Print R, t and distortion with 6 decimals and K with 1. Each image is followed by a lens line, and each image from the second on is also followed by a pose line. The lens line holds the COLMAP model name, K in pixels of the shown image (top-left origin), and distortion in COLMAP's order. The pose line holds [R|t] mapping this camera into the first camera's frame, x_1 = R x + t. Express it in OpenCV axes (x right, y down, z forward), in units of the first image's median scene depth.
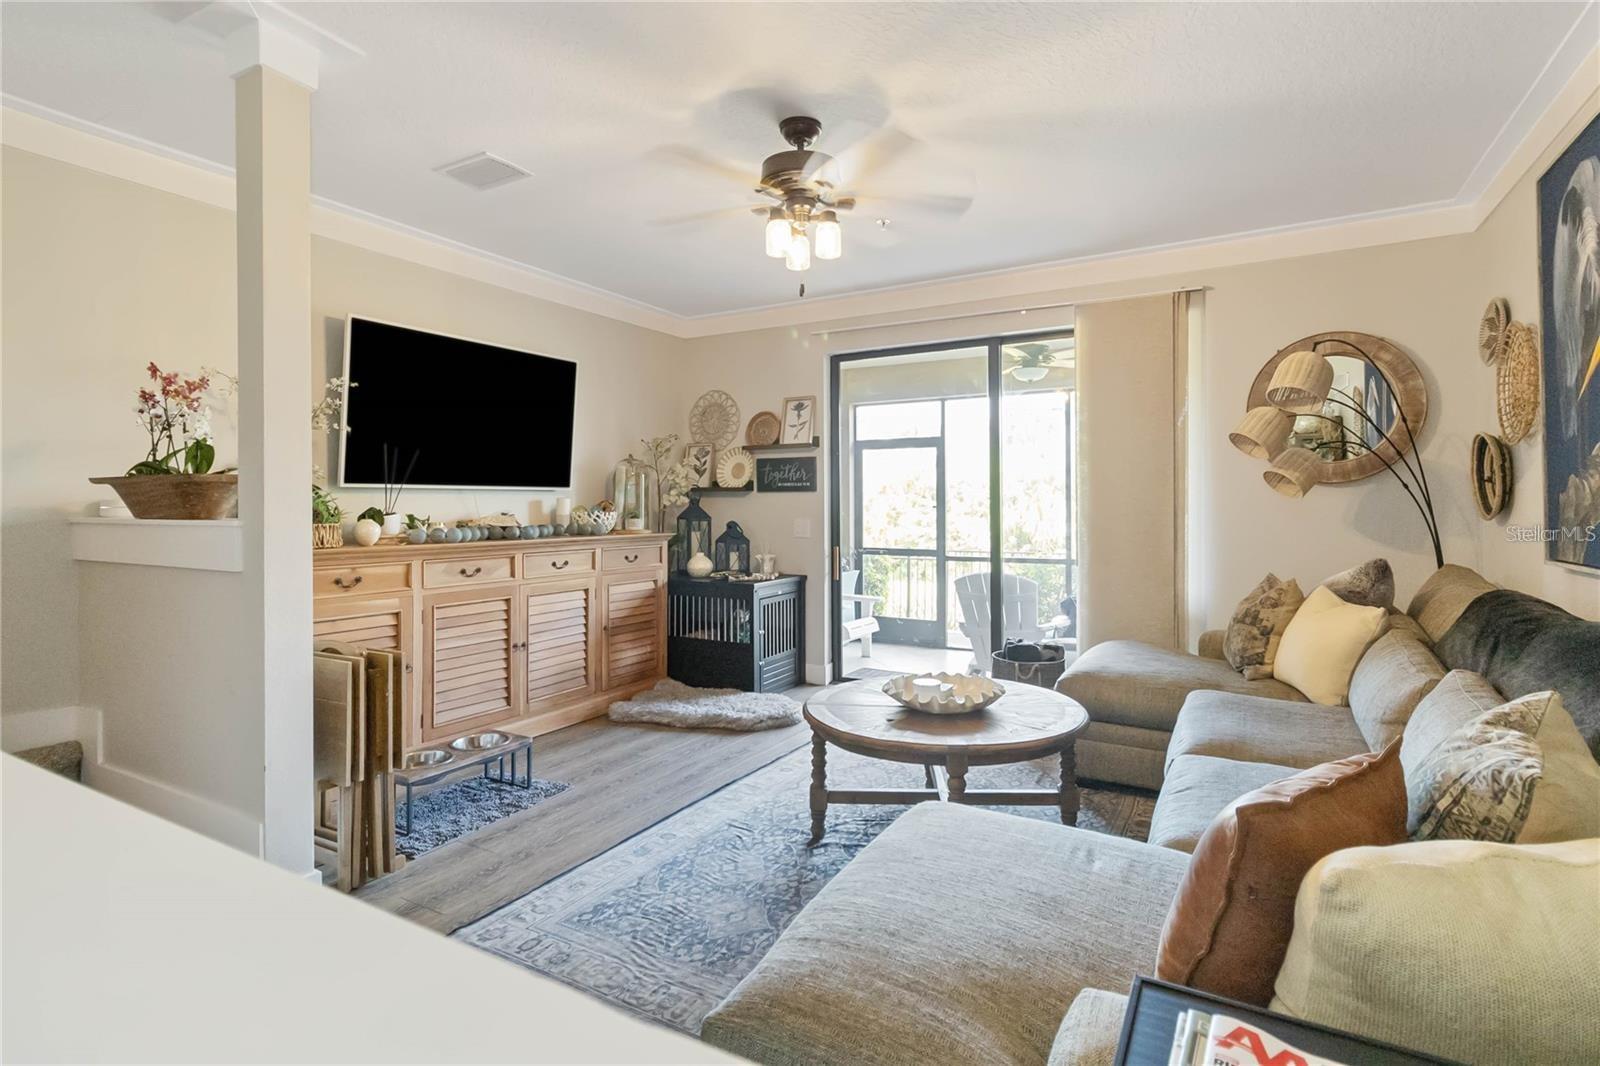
lens RADIAL K [[776.6, 0, 800.6], [0, 776.6, 487.2], [0, 0, 1]] dist [0.001279, 0.000022]
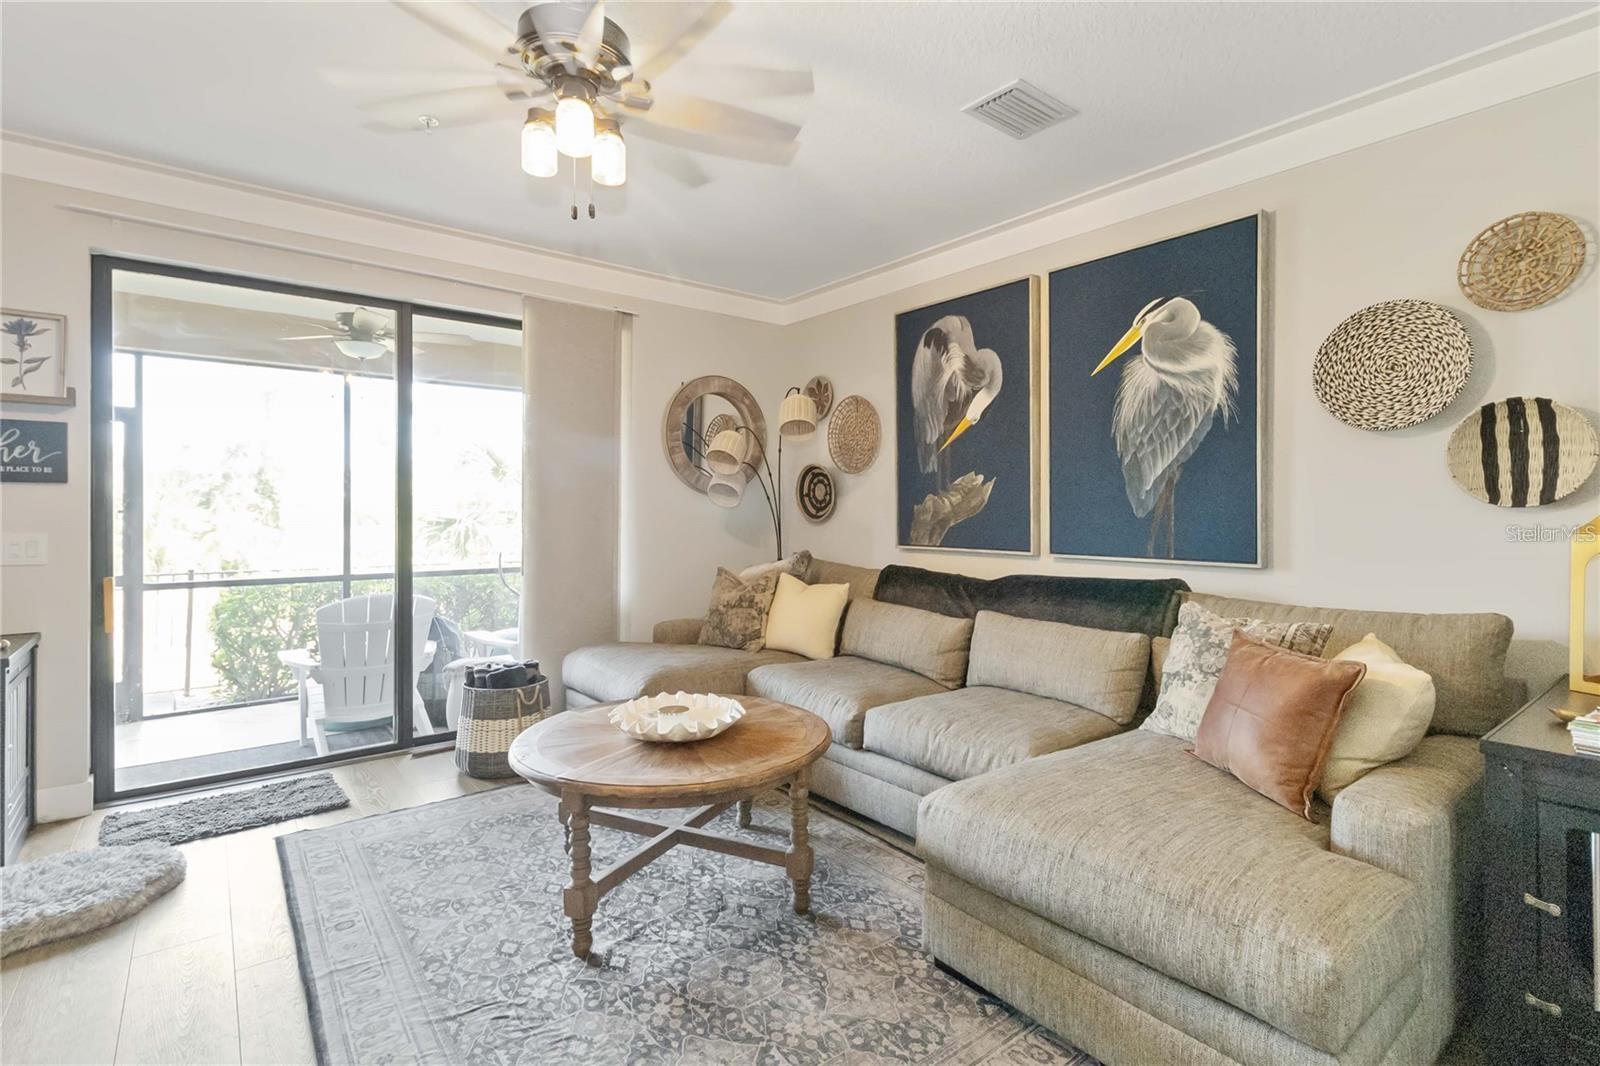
lens RADIAL K [[765.3, 0, 803.7], [0, 765.3, 504.8], [0, 0, 1]] dist [0.016347, -0.000058]
pose [[0.374591, 0.012843, 0.927101, -0.394384], [-0.025640, 0.999665, -0.003489, 0.012035], [-0.926836, -0.022464, 0.374795, 0.358095]]
